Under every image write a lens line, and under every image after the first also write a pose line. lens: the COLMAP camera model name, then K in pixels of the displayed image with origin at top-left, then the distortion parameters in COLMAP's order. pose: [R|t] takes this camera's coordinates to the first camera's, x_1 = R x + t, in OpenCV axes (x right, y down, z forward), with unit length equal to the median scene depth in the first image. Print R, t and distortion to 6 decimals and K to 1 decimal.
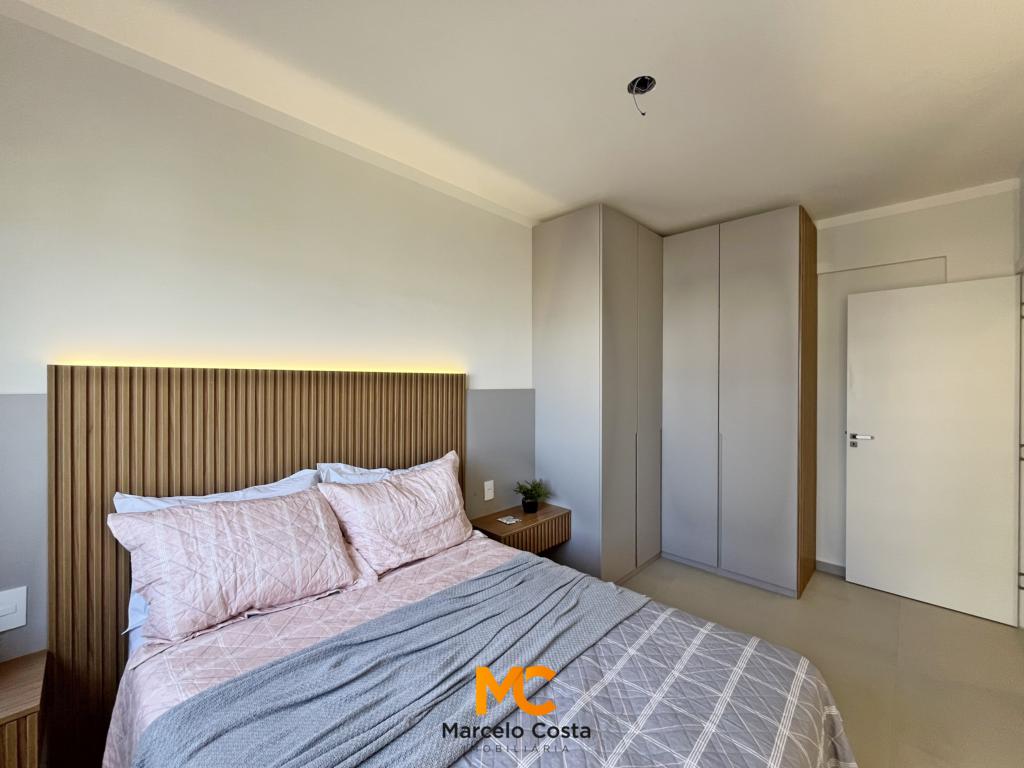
lens RADIAL K [[409.1, 0, 512.0], [0, 409.1, 384.0], [0, 0, 1]] dist [0.000039, 0.000051]
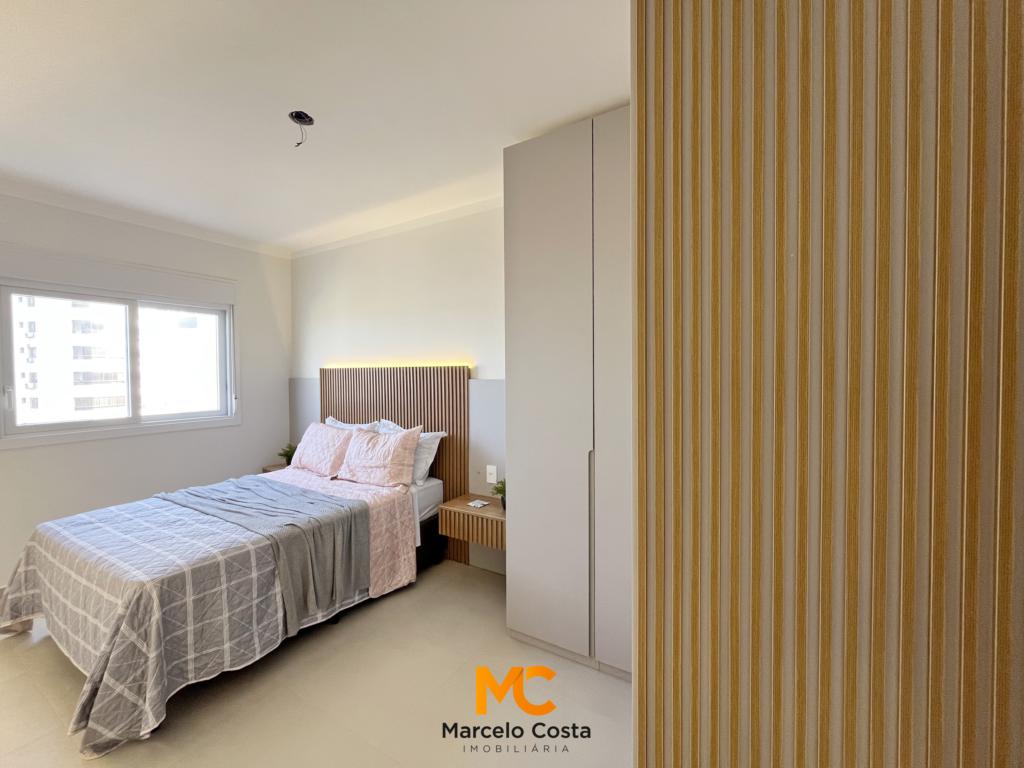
lens RADIAL K [[415.9, 0, 512.0], [0, 415.9, 384.0], [0, 0, 1]] dist [0.001290, 0.000162]
pose [[0.236725, 0.018143, -0.971407, 1.637232], [-0.001148, 0.999830, 0.018394, 0.007884], [0.971576, -0.003239, 0.236706, 1.303844]]
